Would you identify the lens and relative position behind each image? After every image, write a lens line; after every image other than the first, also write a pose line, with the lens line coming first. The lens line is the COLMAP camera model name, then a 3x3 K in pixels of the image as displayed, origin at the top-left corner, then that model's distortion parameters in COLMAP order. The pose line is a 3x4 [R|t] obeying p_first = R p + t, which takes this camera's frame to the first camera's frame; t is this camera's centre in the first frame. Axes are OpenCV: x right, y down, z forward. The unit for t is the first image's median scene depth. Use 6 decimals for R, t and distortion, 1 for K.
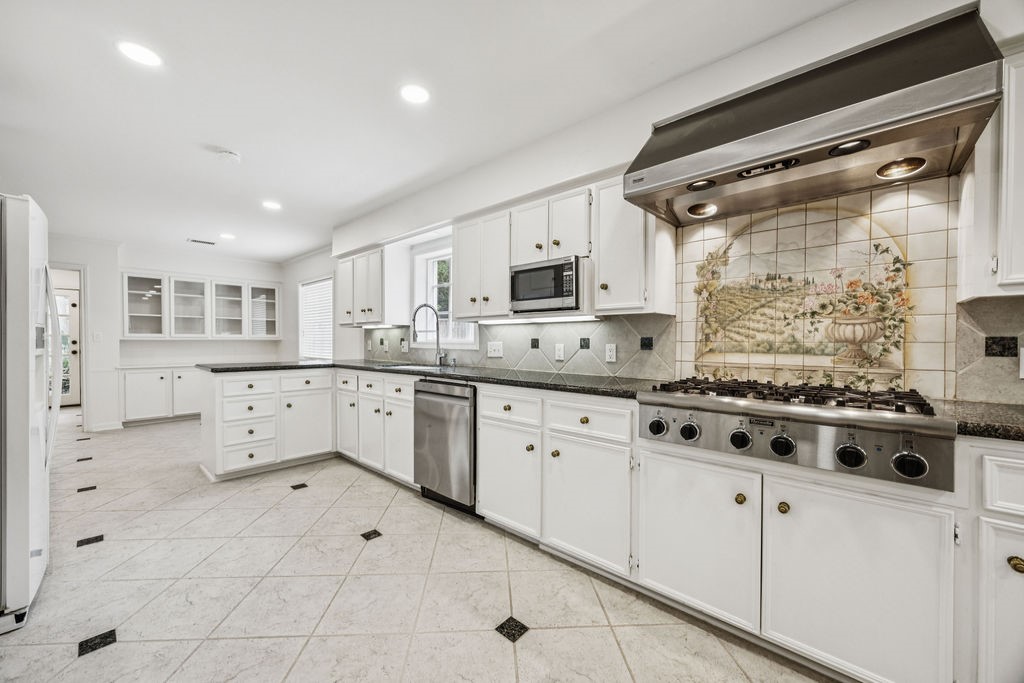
lens RADIAL K [[391.0, 0, 501.4], [0, 391.0, 345.3], [0, 0, 1]] dist [0.001277, 0.000490]
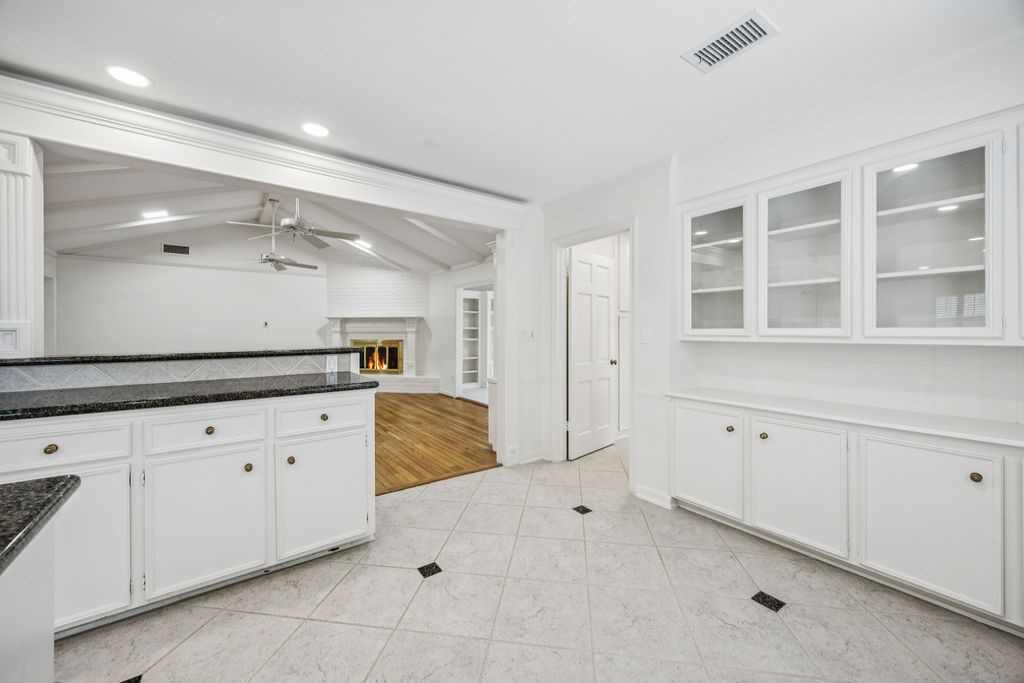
lens RADIAL K [[391.0, 0, 511.5], [0, 391.0, 334.2], [0, 0, 1]] dist [0.001277, 0.000490]
pose [[-0.188074, 0.004605, -0.982144, -0.384240], [-0.008028, 0.999948, 0.006226, -0.024067], [0.982122, 0.009055, -0.188027, 0.826867]]
